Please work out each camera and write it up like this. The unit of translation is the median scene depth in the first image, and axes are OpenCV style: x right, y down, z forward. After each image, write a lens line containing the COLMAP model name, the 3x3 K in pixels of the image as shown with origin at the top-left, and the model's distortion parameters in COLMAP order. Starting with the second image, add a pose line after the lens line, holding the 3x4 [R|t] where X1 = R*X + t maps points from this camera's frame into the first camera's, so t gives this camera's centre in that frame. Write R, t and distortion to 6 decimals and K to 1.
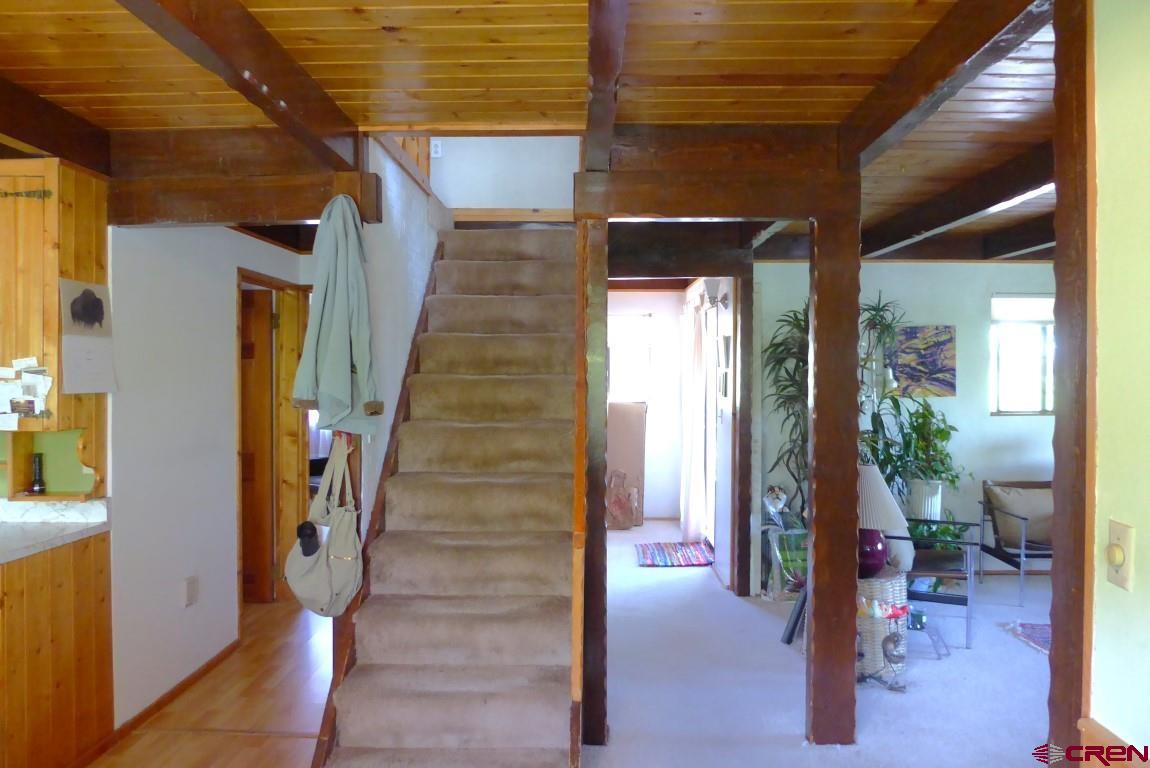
lens RADIAL K [[811.5, 0, 577.4], [0, 811.5, 381.4], [0, 0, 1]] dist [-0.016394, 0.002743]
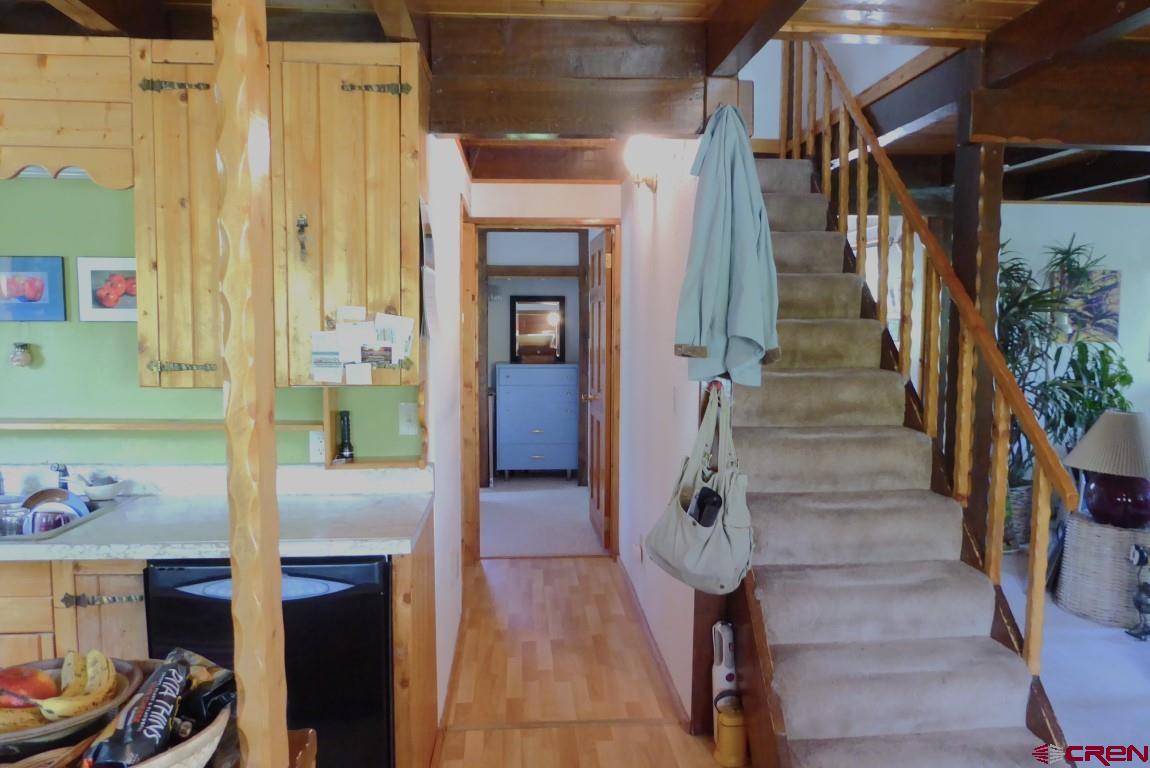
lens RADIAL K [[811.5, 0, 574.5], [0, 811.5, 381.2], [0, 0, 1]] dist [-0.016394, 0.002743]
pose [[0.993870, -0.005697, 0.110411, -0.523766], [-0.001723, 0.997752, 0.066997, 0.002193], [-0.110544, -0.066777, 0.991625, 0.150450]]
